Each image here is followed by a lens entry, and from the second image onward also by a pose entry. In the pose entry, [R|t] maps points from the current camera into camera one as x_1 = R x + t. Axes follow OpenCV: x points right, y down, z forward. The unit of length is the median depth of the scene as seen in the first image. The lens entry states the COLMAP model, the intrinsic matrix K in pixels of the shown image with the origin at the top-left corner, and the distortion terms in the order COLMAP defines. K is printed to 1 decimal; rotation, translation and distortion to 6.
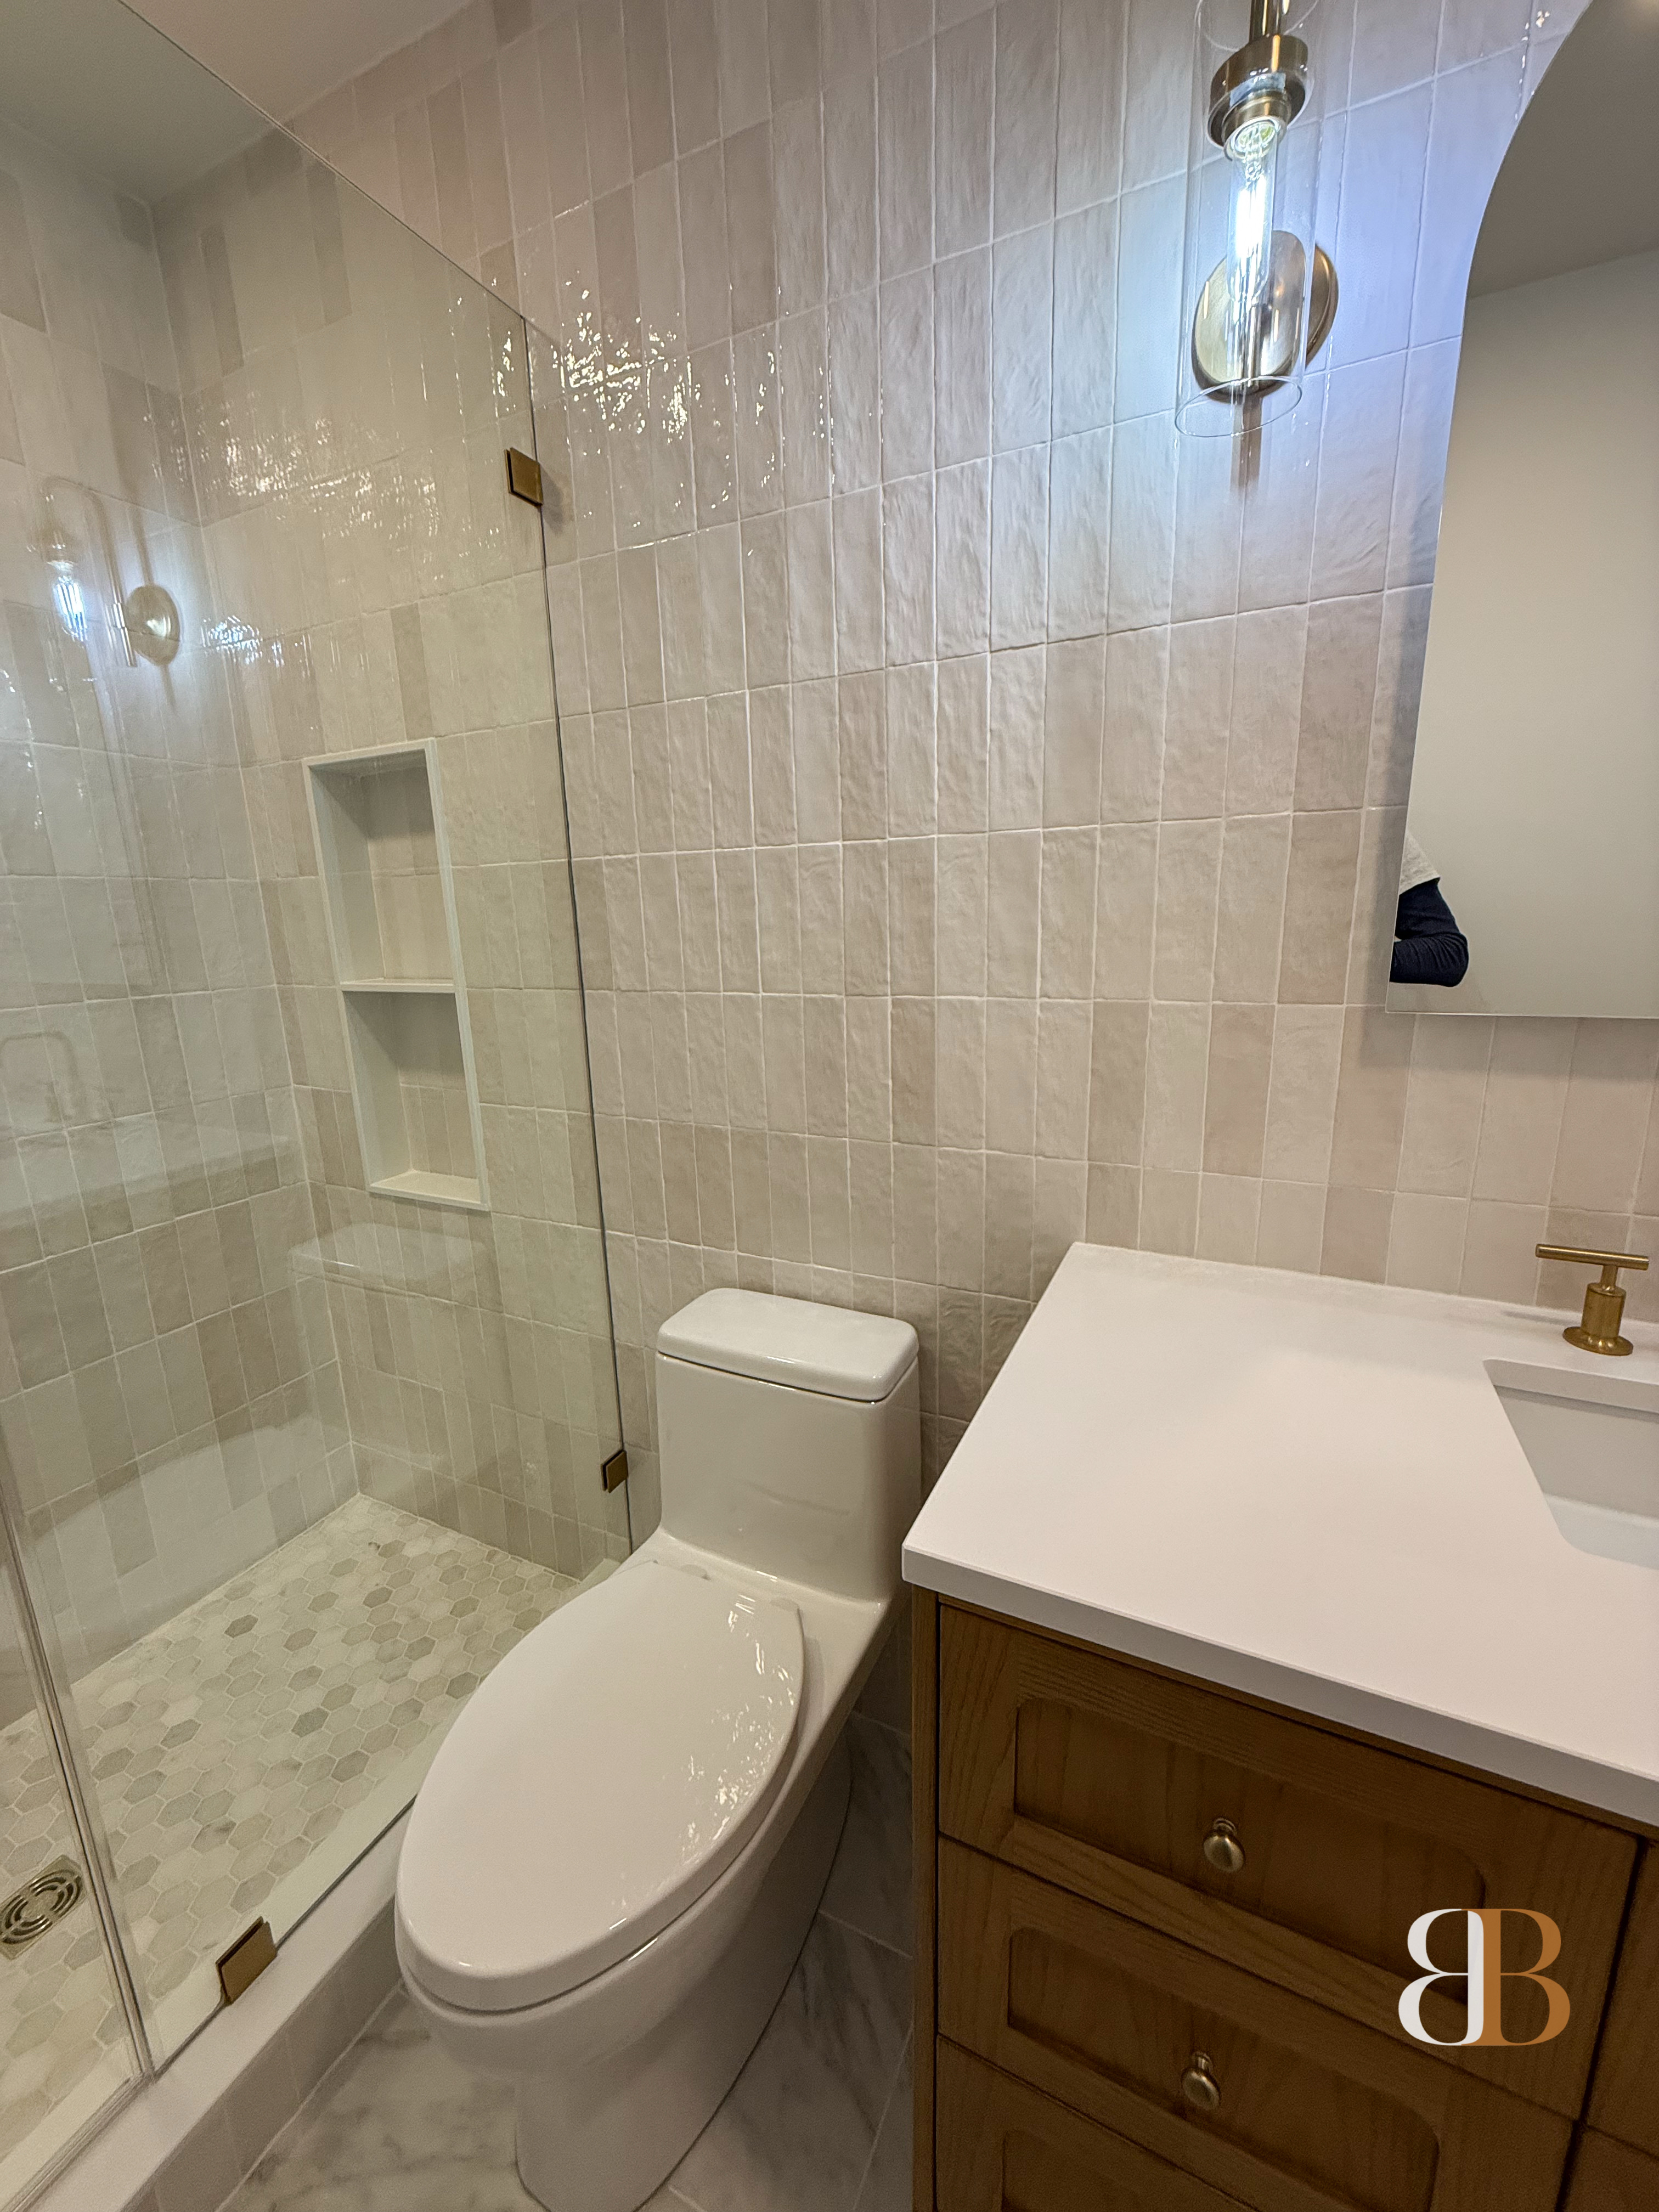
lens RADIAL K [[882.8, 0, 828.0], [0, 882.8, 1104.8], [0, 0, 1]] dist [0.000604, -0.000365]
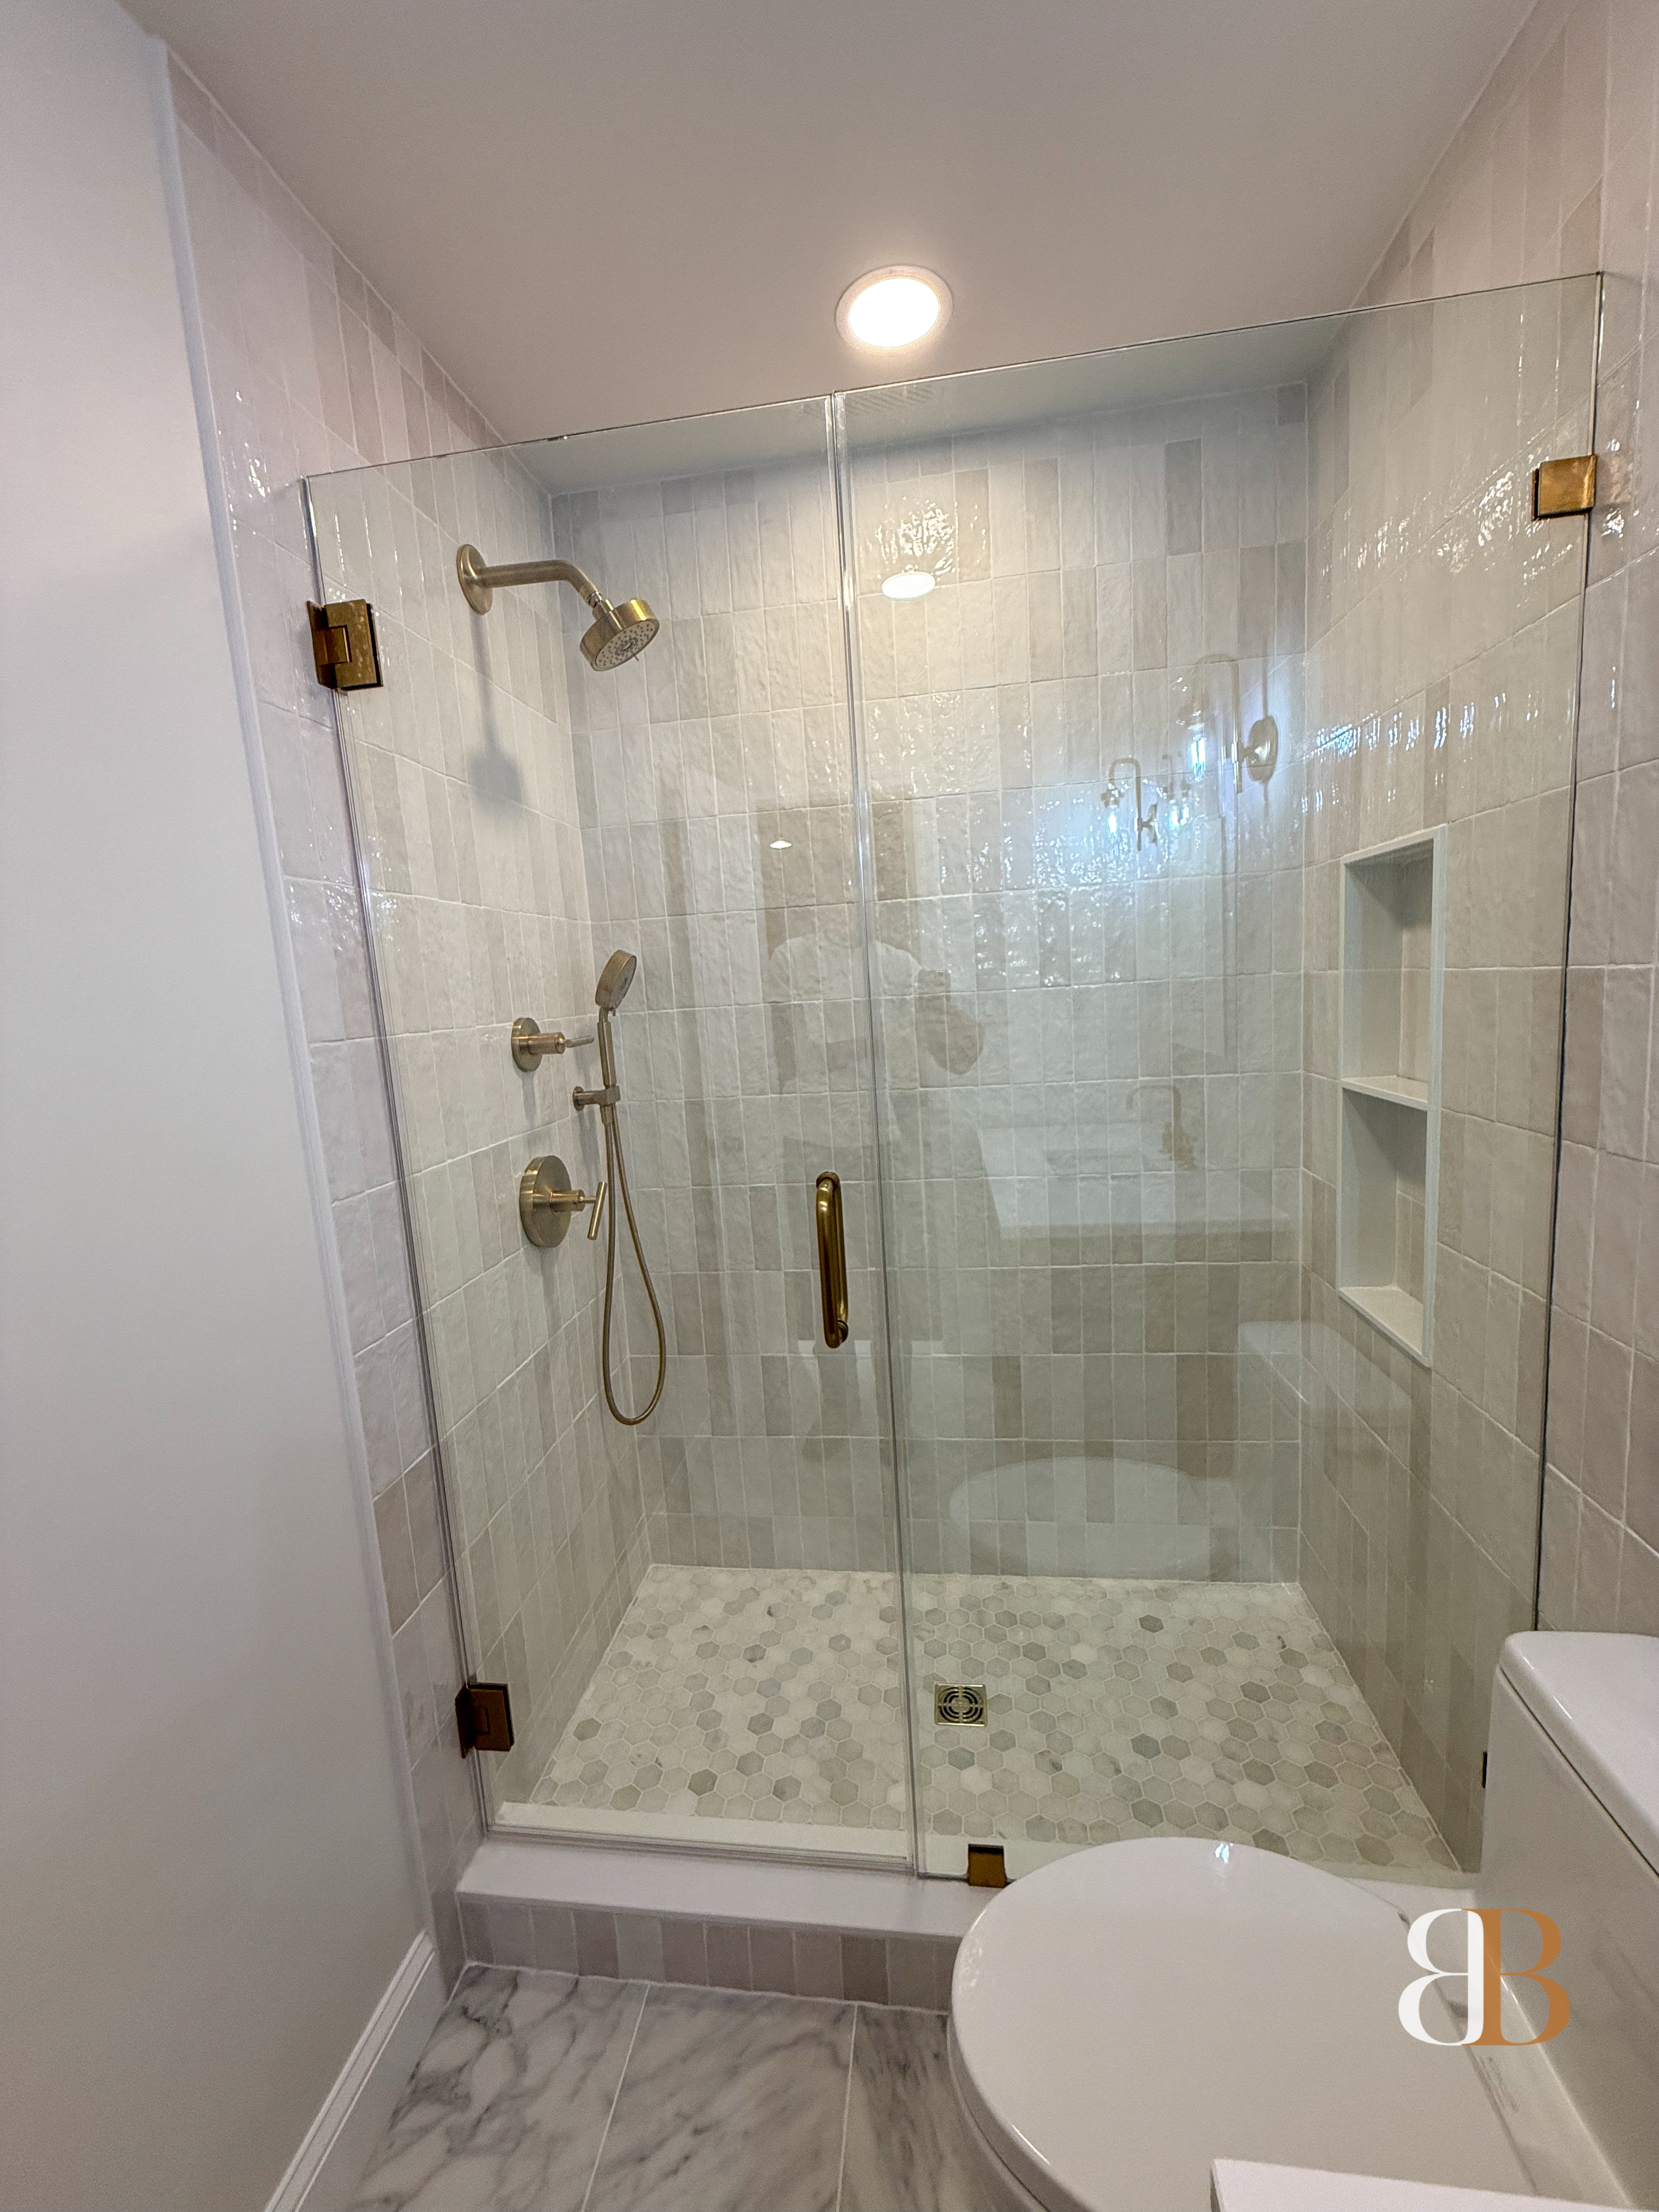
lens RADIAL K [[882.8, 0, 828.1], [0, 882.8, 1105.5], [0, 0, 1]] dist [0.000604, -0.000365]
pose [[0.310947, 0.136020, -0.940644, 0.246945], [-0.151719, 0.984118, 0.092153, -0.146960], [0.938240, 0.114059, 0.326645, 0.199463]]
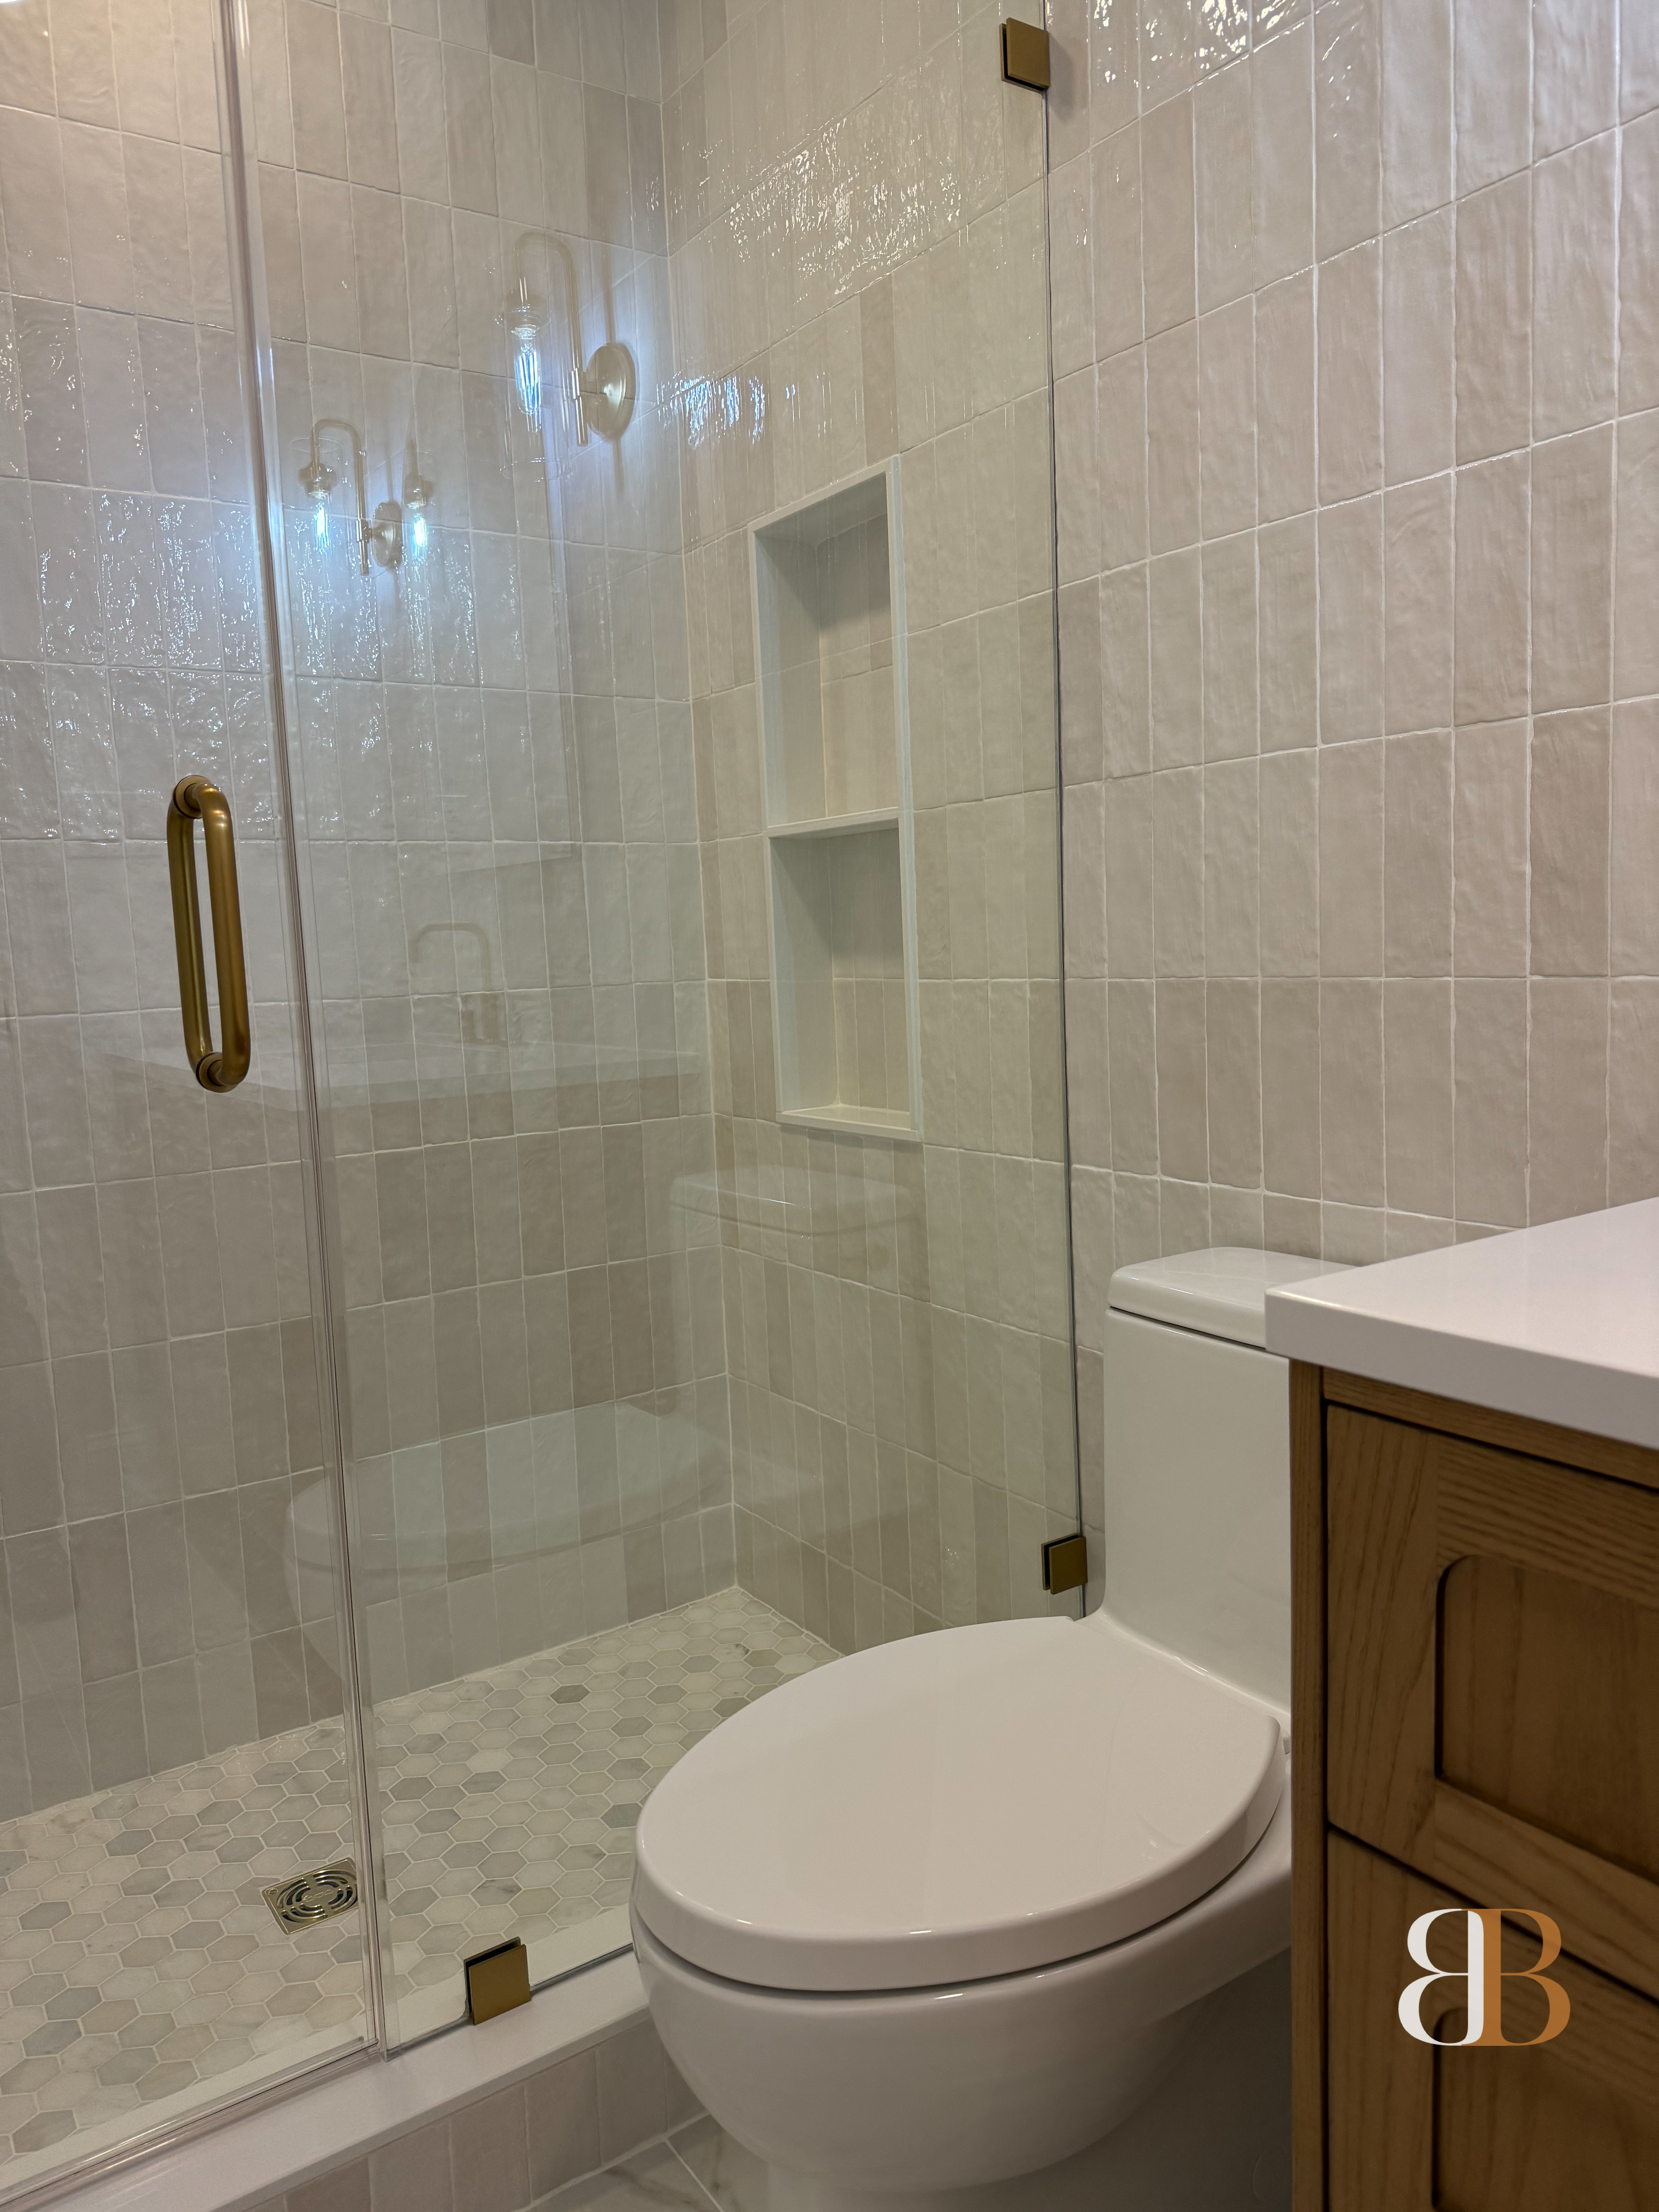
lens RADIAL K [[1561.3, 0, 823.0], [0, 1561.3, 1107.4], [0, 0, 1]] dist [0.043043, -0.061369]
pose [[0.866319, 0.045590, -0.497407, 0.179191], [-0.090149, 0.993744, -0.065927, 0.225746], [0.491289, 0.101954, 0.865009, -0.089326]]
